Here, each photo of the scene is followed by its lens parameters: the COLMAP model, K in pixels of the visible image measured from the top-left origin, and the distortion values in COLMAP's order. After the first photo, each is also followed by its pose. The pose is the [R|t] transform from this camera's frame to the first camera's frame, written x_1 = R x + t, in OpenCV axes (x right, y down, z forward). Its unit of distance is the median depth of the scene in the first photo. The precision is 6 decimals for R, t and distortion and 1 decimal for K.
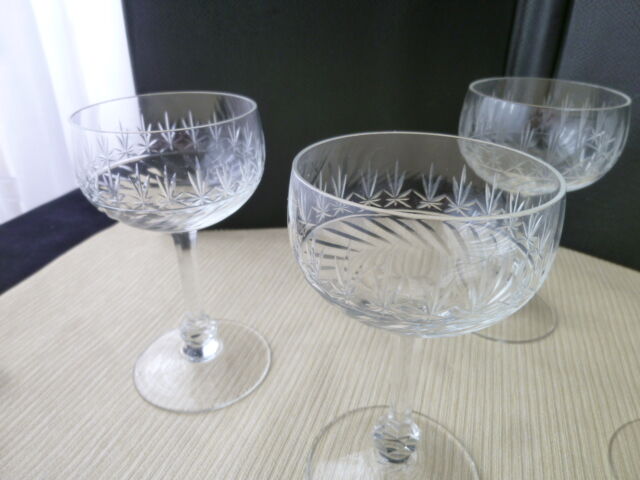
lens RADIAL K [[517.9, 0, 323.7], [0, 517.9, 249.4], [0, 0, 1]] dist [-0.017229, 0.023082]
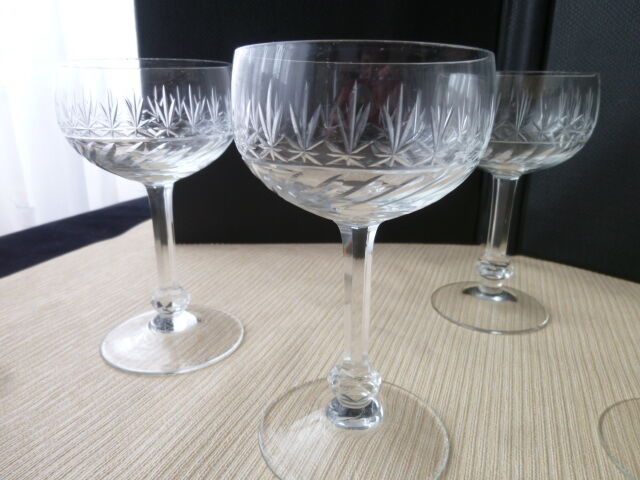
lens RADIAL K [[517.9, 0, 324.3], [0, 517.9, 240.8], [0, 0, 1]] dist [-0.017229, 0.023082]
pose [[0.998311, 0.012306, -0.056777, 0.105001], [-0.023497, 0.979331, -0.200895, 0.234072], [0.053131, 0.201890, 0.977966, 0.025848]]
